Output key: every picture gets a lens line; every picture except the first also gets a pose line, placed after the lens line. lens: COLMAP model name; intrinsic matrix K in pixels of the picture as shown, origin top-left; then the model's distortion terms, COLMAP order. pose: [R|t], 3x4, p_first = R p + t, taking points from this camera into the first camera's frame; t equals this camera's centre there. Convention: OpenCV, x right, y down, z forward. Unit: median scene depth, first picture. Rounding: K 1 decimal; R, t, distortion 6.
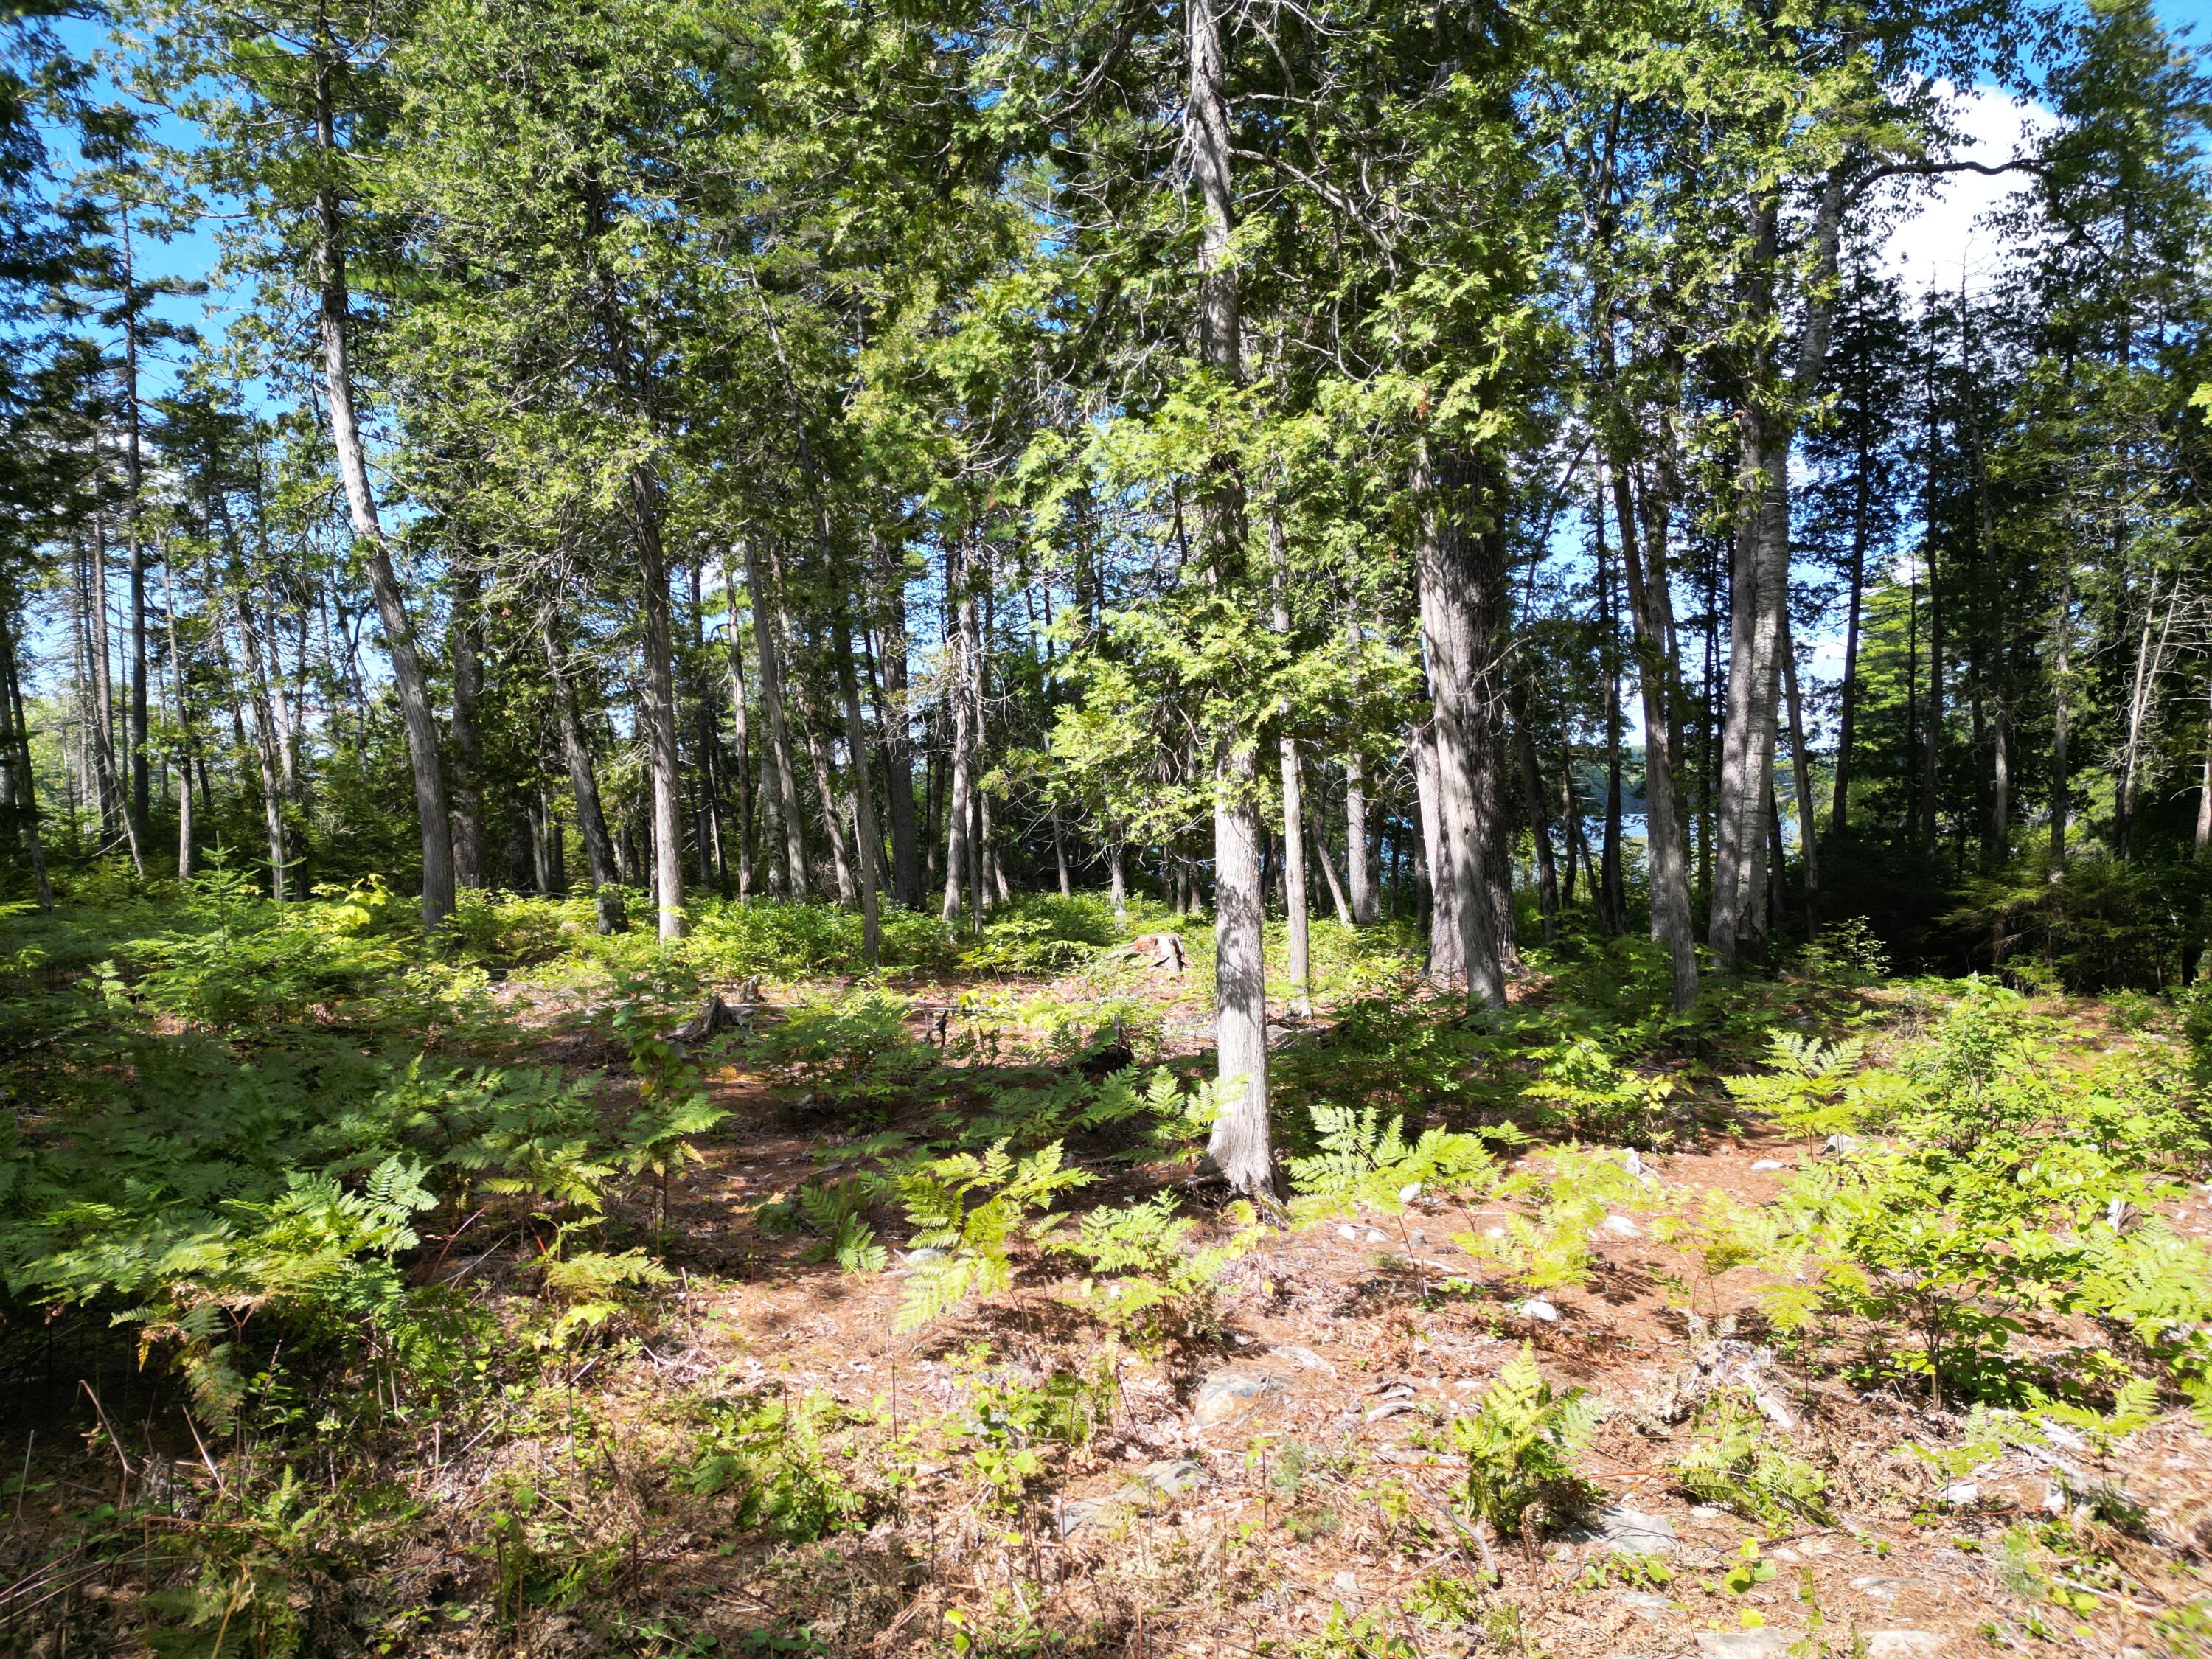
lens RADIAL K [[1538.9, 0, 1100.7], [0, 1538.9, 826.5], [0, 0, 1]] dist [-0.000273, -0.002628]
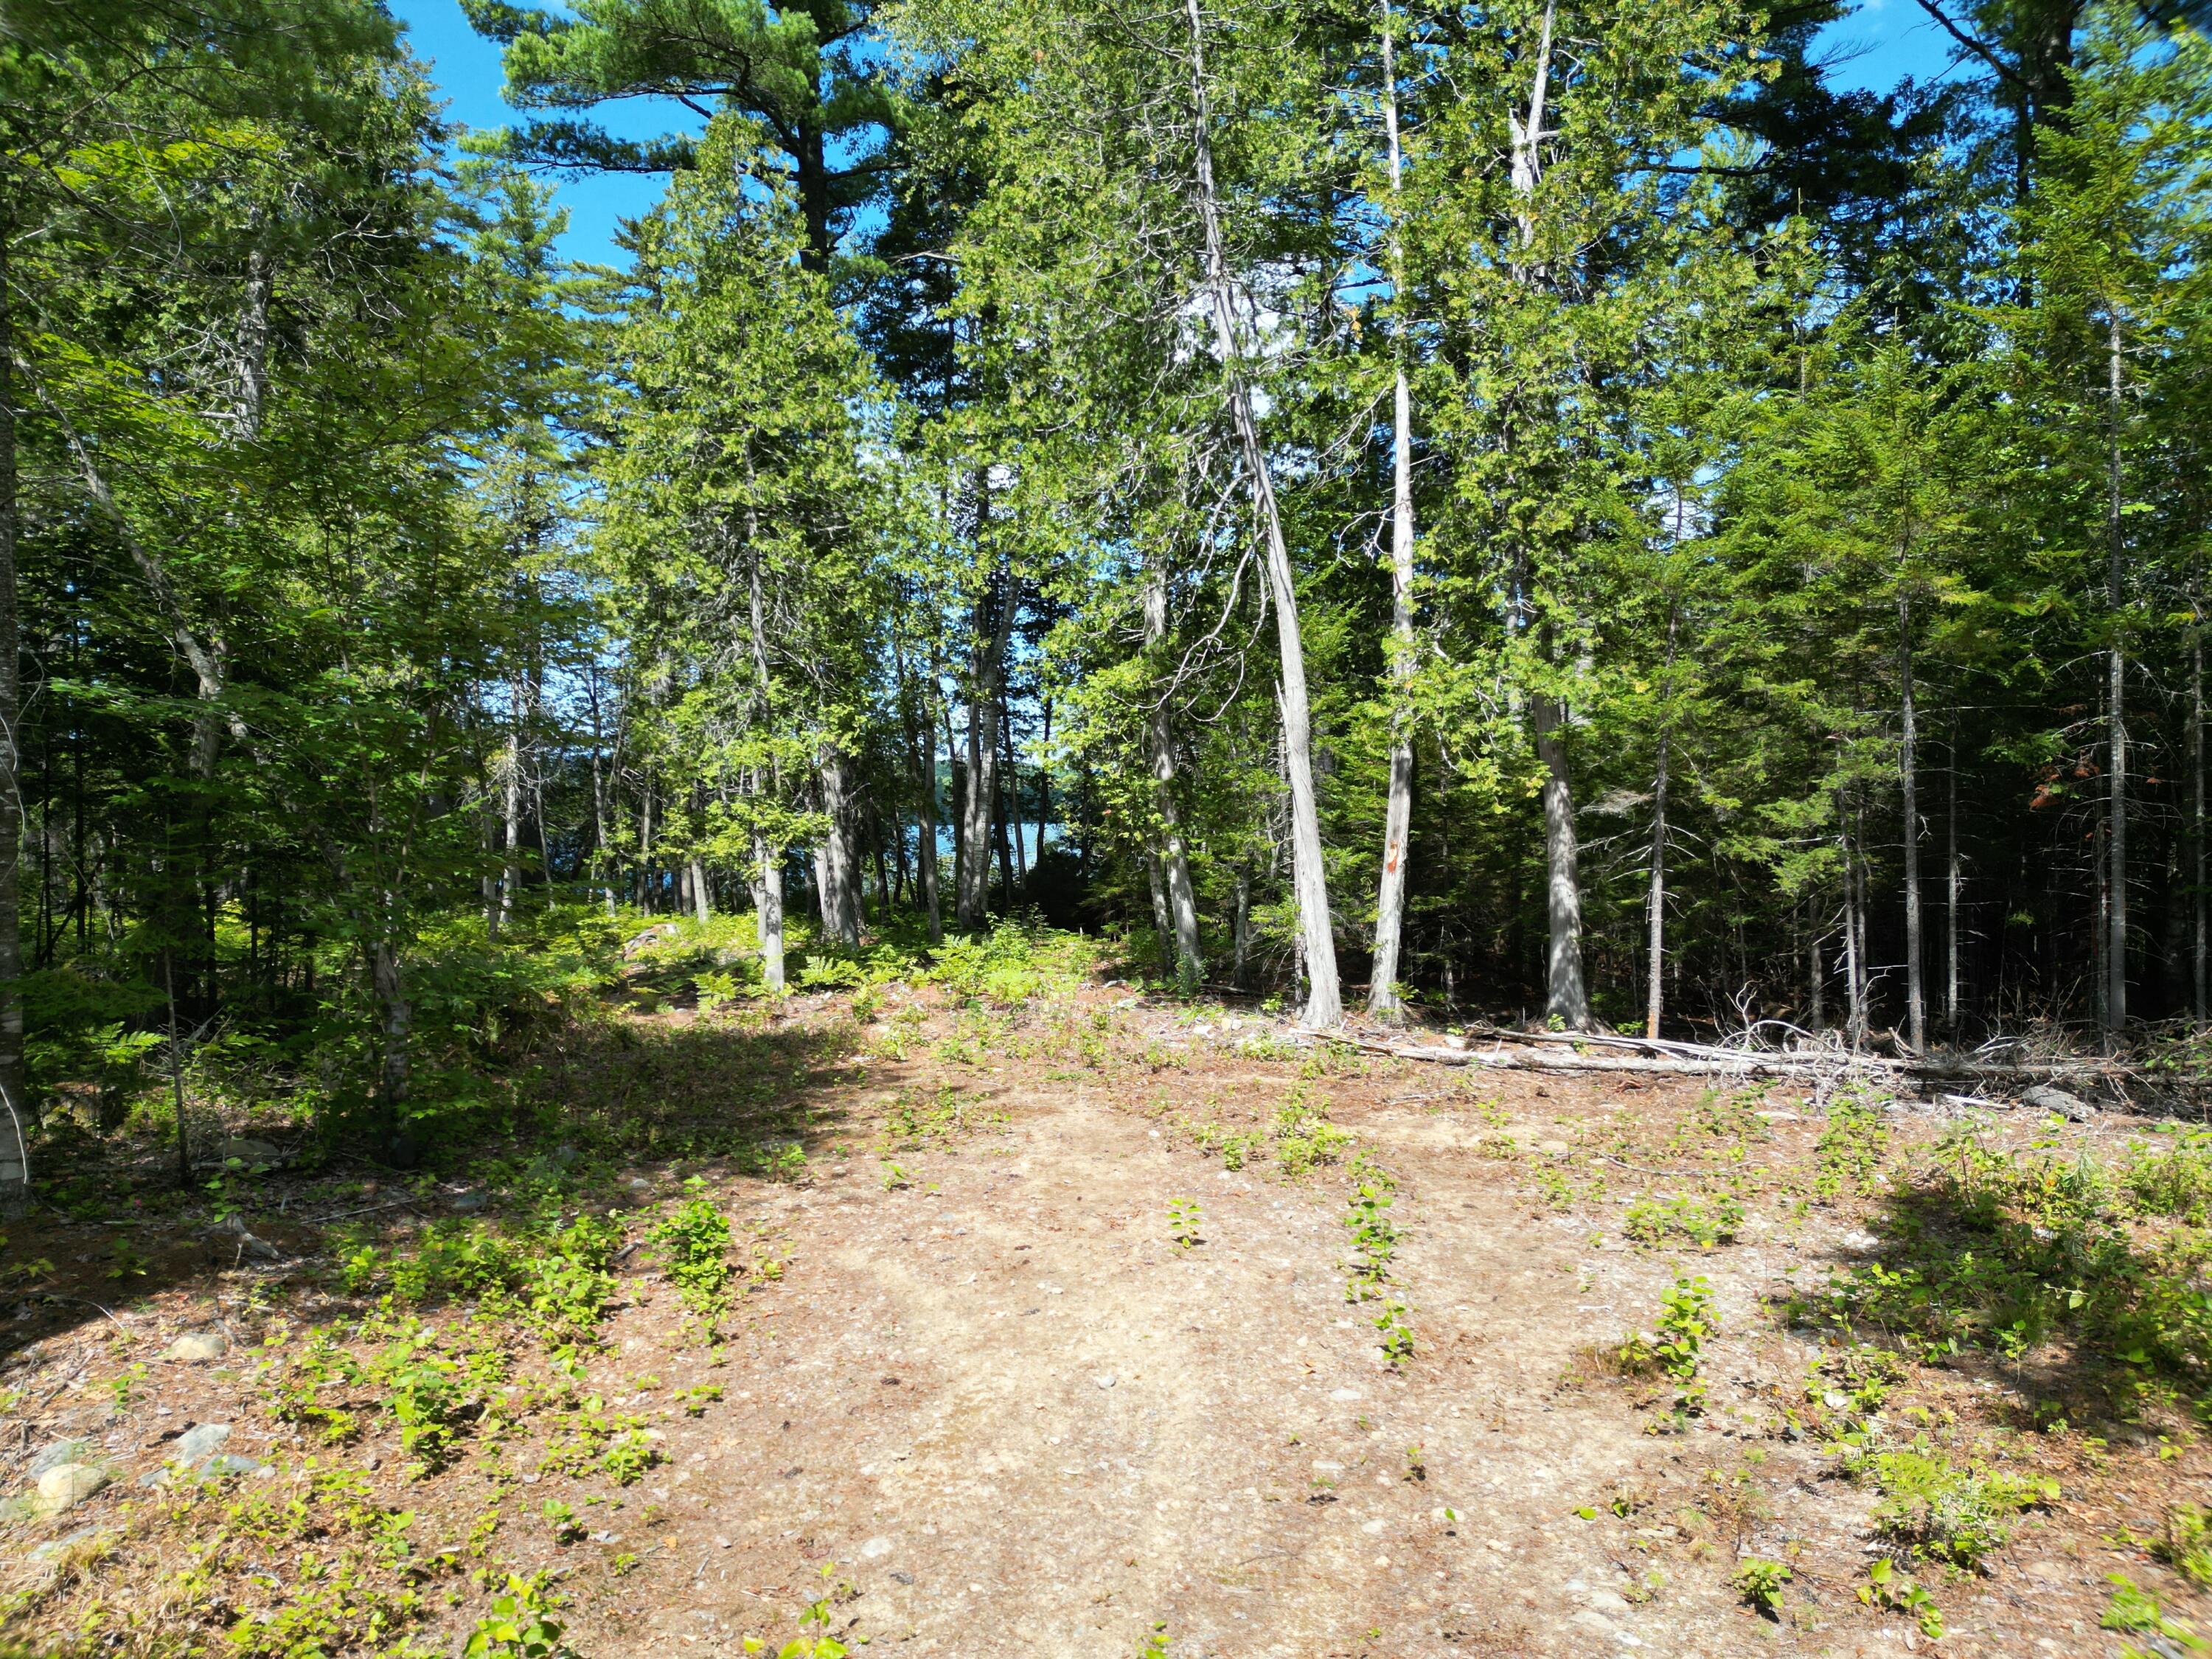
lens RADIAL K [[1538.9, 0, 1103.8], [0, 1538.9, 829.2], [0, 0, 1]] dist [-0.000273, -0.002628]
pose [[0.914215, -0.005577, 0.405192, -0.286153], [0.007423, 0.999968, -0.002983, -0.037718], [-0.405162, 0.005735, 0.914227, -1.070214]]
